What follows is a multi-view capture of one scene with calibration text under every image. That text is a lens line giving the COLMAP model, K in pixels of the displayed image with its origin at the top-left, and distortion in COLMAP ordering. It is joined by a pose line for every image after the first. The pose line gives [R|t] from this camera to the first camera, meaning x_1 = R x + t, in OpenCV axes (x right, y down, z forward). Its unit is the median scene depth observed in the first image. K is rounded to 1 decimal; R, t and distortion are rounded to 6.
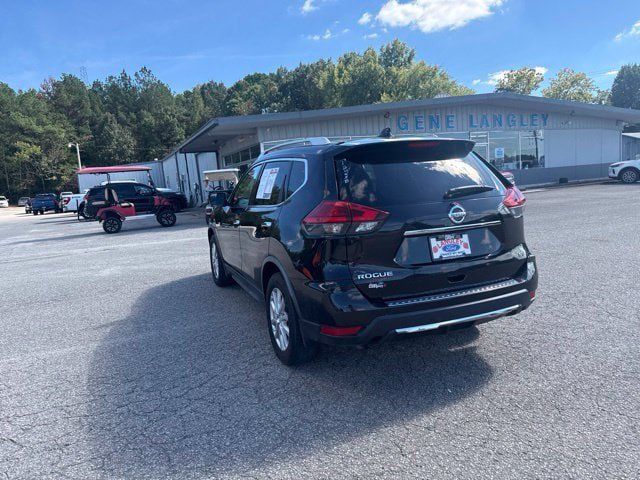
lens RADIAL K [[448.4, 0, 323.3], [0, 448.4, 241.3], [0, 0, 1]] dist [0.043135, -0.053705]
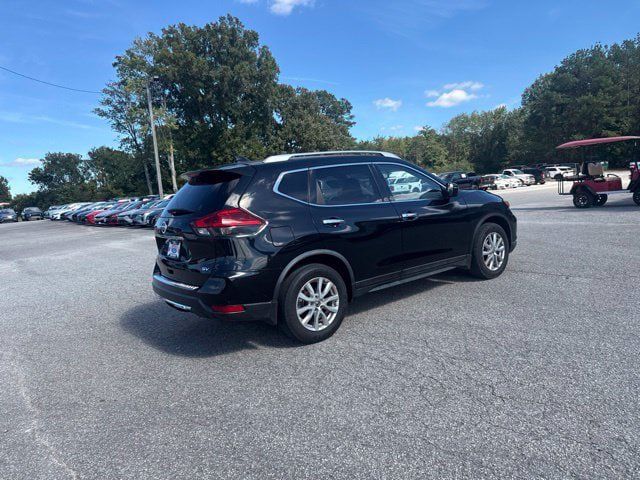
lens RADIAL K [[448.4, 0, 327.3], [0, 448.4, 241.3], [0, 0, 1]] dist [0.043135, -0.053705]
pose [[0.269608, 0.158560, -0.949826, 0.329228], [-0.073052, 0.986876, 0.144009, -0.047578], [0.960195, 0.030560, 0.277653, 0.199264]]
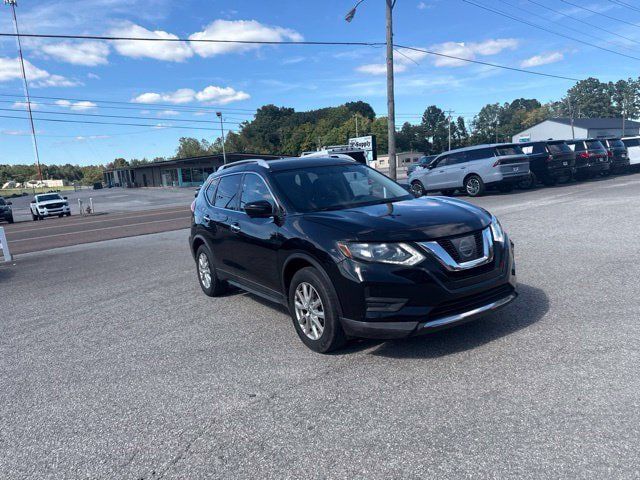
lens RADIAL K [[447.0, 0, 322.8], [0, 447.0, 244.8], [0, 0, 1]] dist [0.041324, -0.051440]
pose [[-0.973395, 0.174399, -0.148616, 0.040609], [0.122553, 0.944297, 0.305424, -0.101515], [0.193604, 0.279085, -0.940547, 0.647235]]
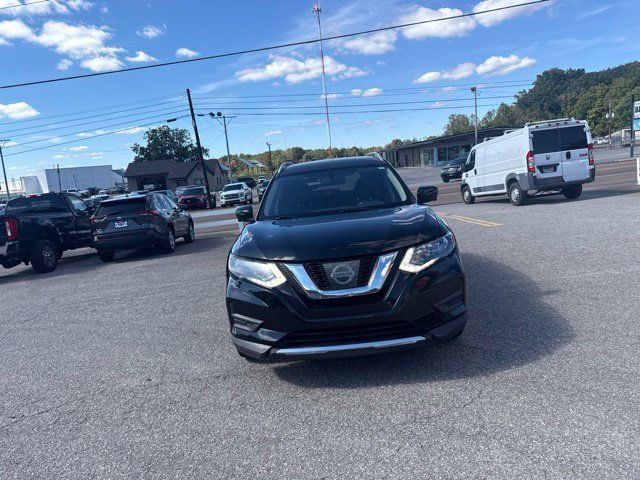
lens RADIAL K [[447.0, 0, 323.9], [0, 447.0, 241.5], [0, 0, 1]] dist [0.041324, -0.051440]
pose [[-0.904129, 0.103087, 0.414638, -0.127735], [0.219881, 0.944345, 0.244675, -0.087433], [-0.366338, 0.312388, -0.876476, 0.623264]]
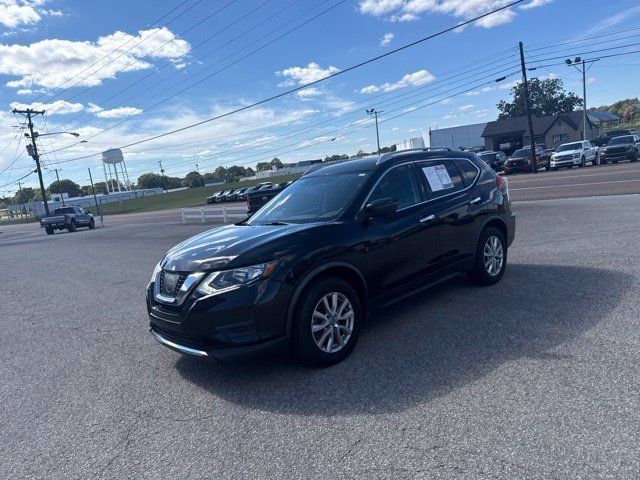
lens RADIAL K [[447.0, 0, 325.1], [0, 447.0, 245.9], [0, 0, 1]] dist [0.041324, -0.051440]
pose [[-0.354794, -0.033907, 0.934329, -0.294630], [0.277375, 0.950533, 0.139823, -0.055852], [-0.892852, 0.308768, -0.327838, 0.460629]]
